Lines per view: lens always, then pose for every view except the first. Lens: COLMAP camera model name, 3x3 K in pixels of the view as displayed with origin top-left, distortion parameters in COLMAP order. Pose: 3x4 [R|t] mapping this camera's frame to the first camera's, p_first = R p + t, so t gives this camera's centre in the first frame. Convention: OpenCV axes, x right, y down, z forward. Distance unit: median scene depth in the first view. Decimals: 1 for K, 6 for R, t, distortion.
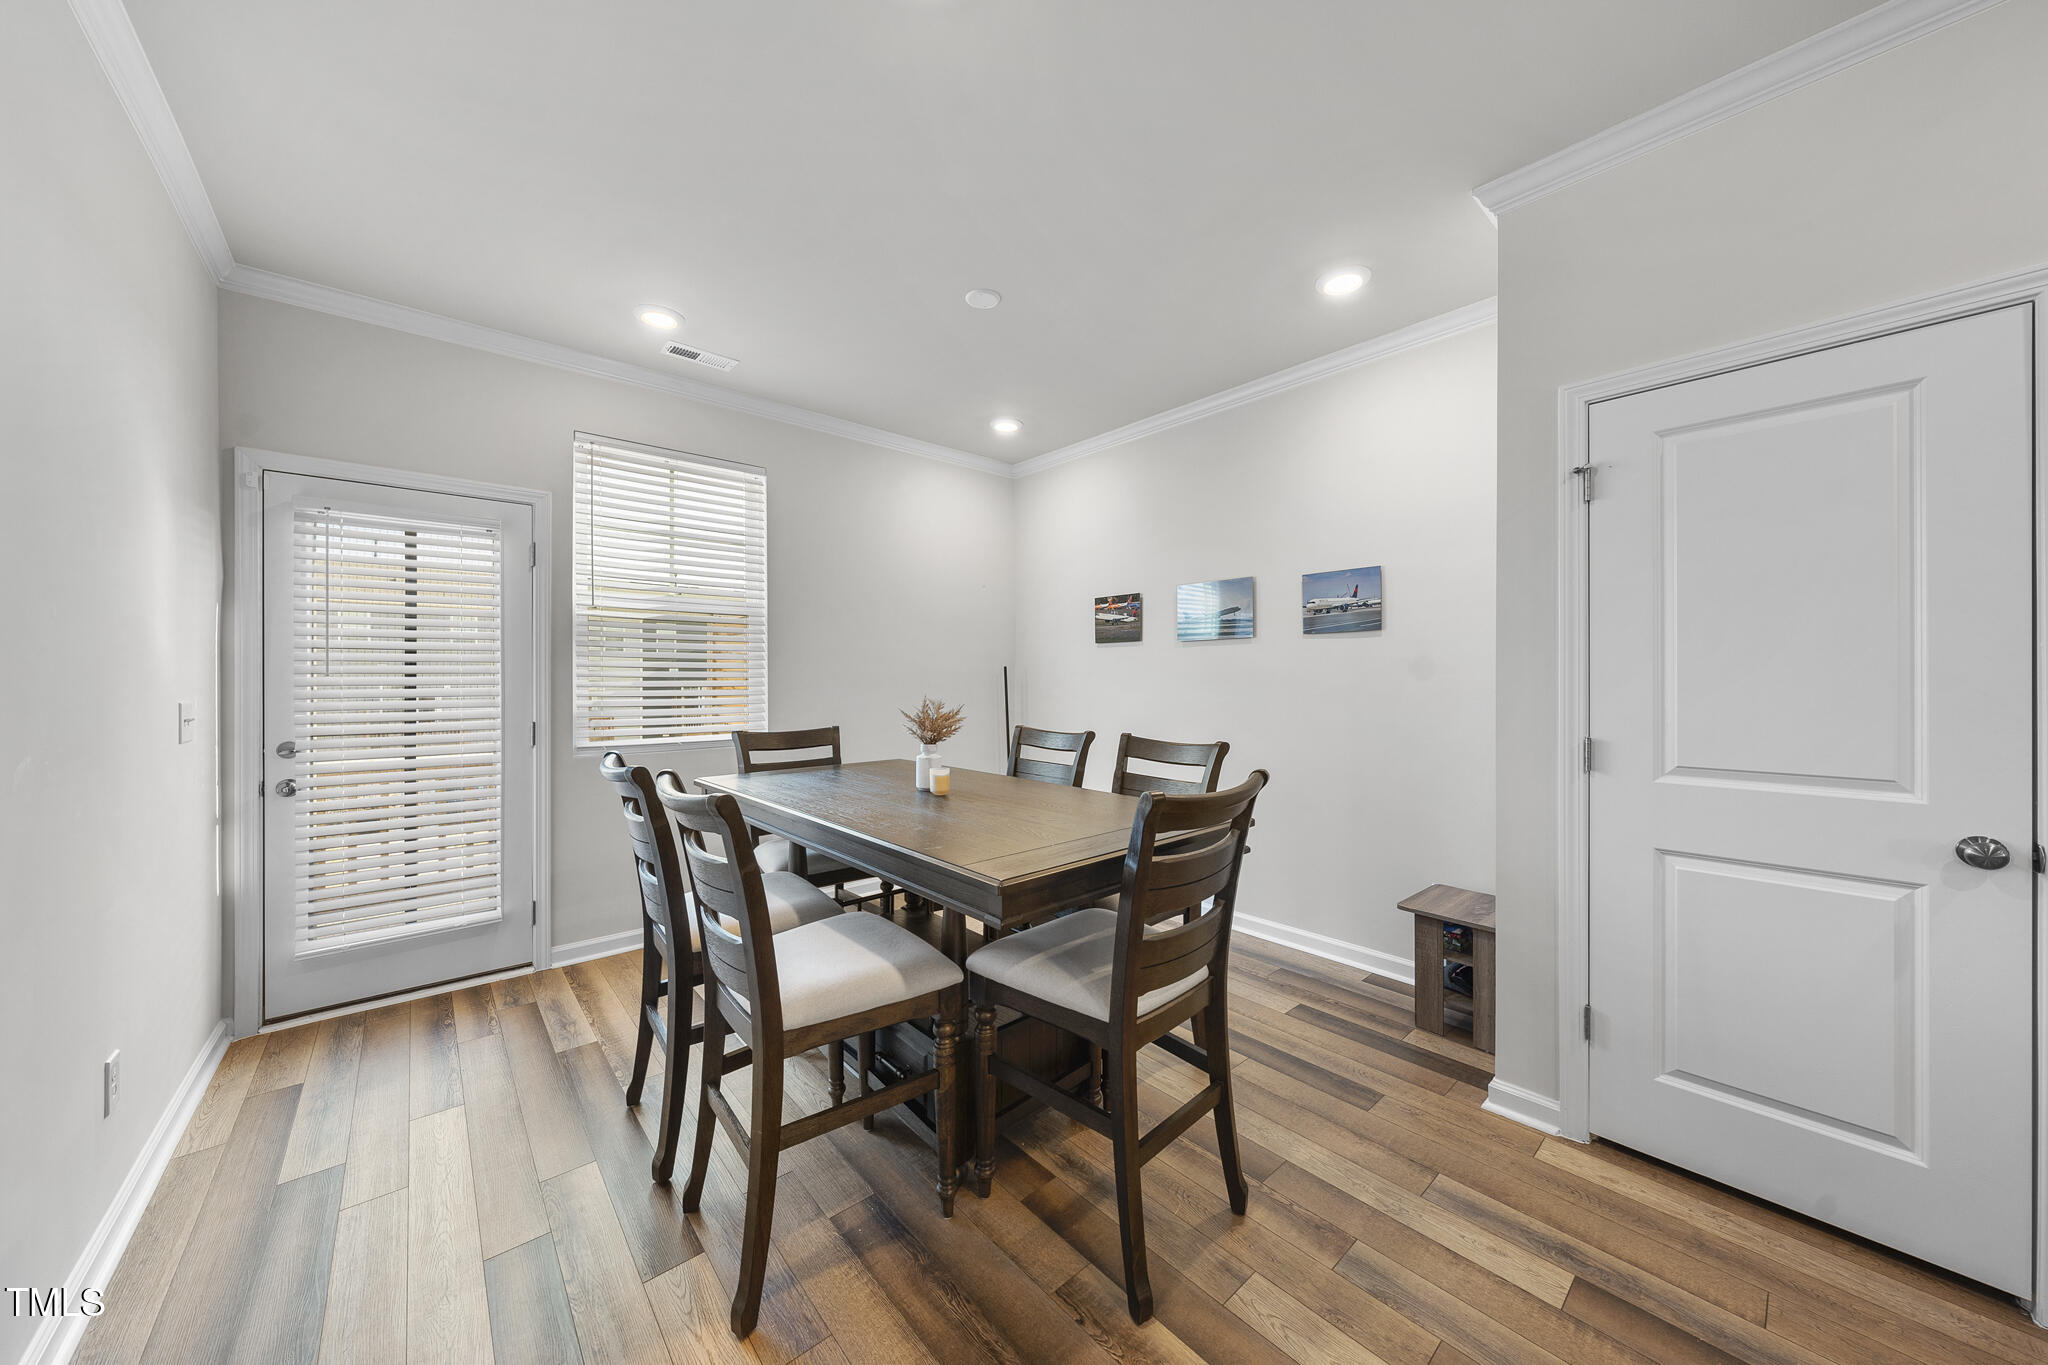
lens RADIAL K [[706.6, 0, 1036.2], [0, 706.6, 678.8], [0, 0, 1]] dist [0.000094, 0.000016]
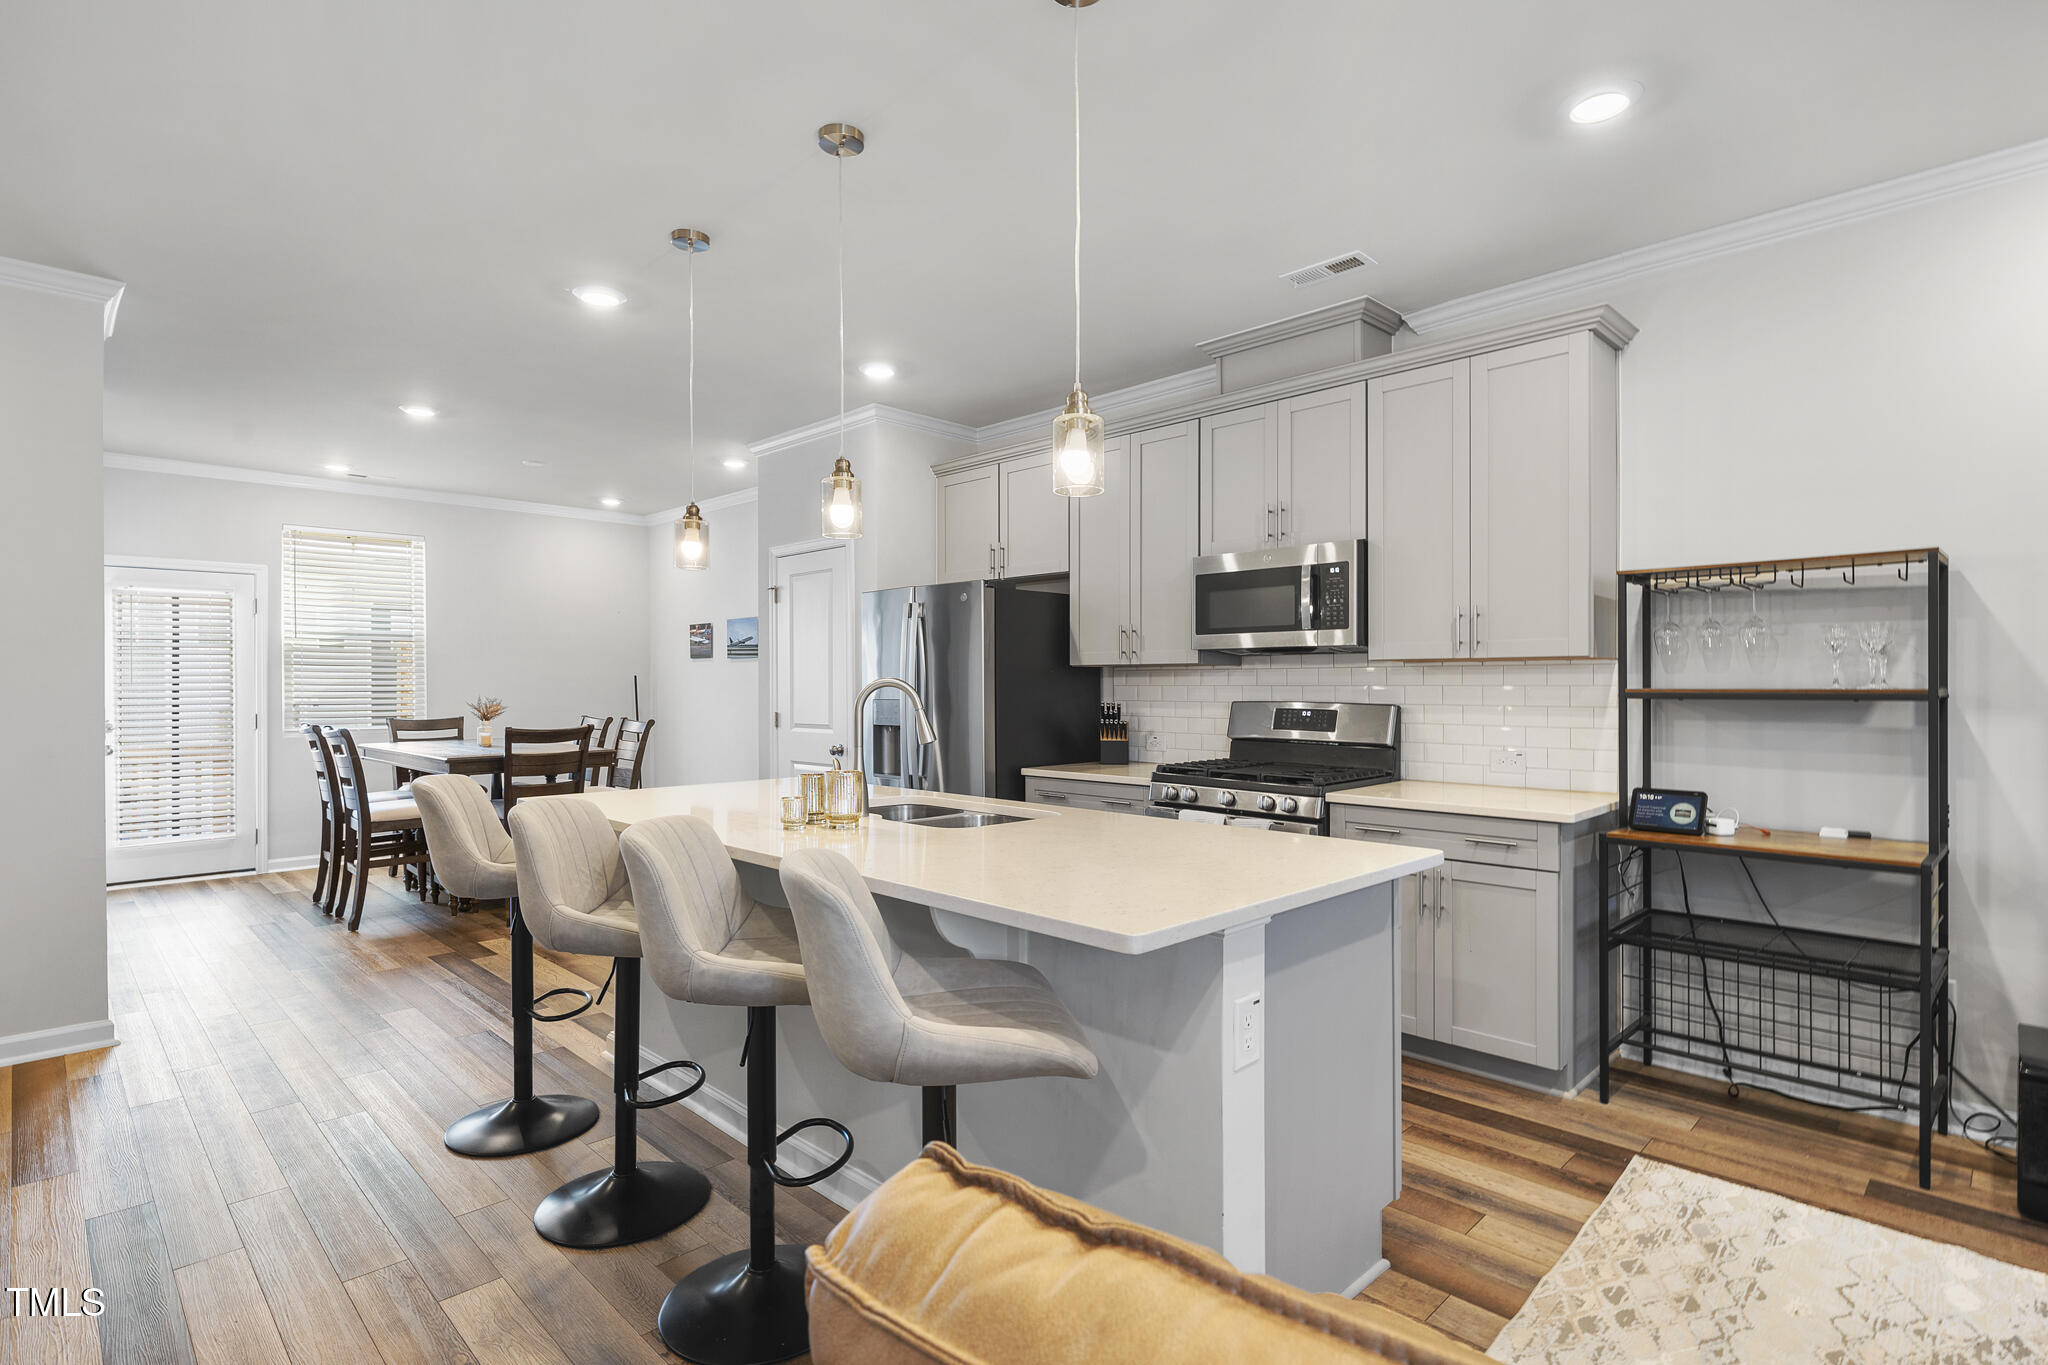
lens RADIAL K [[977.3, 0, 1016.2], [0, 977.3, 687.8], [0, 0, 1]] dist [-0.004798, -0.000293]
pose [[0.997426, -0.001556, 0.071689, 0.855618], [0.001324, 0.999994, 0.003291, -0.000518], [-0.071694, -0.003187, 0.997422, -1.340738]]
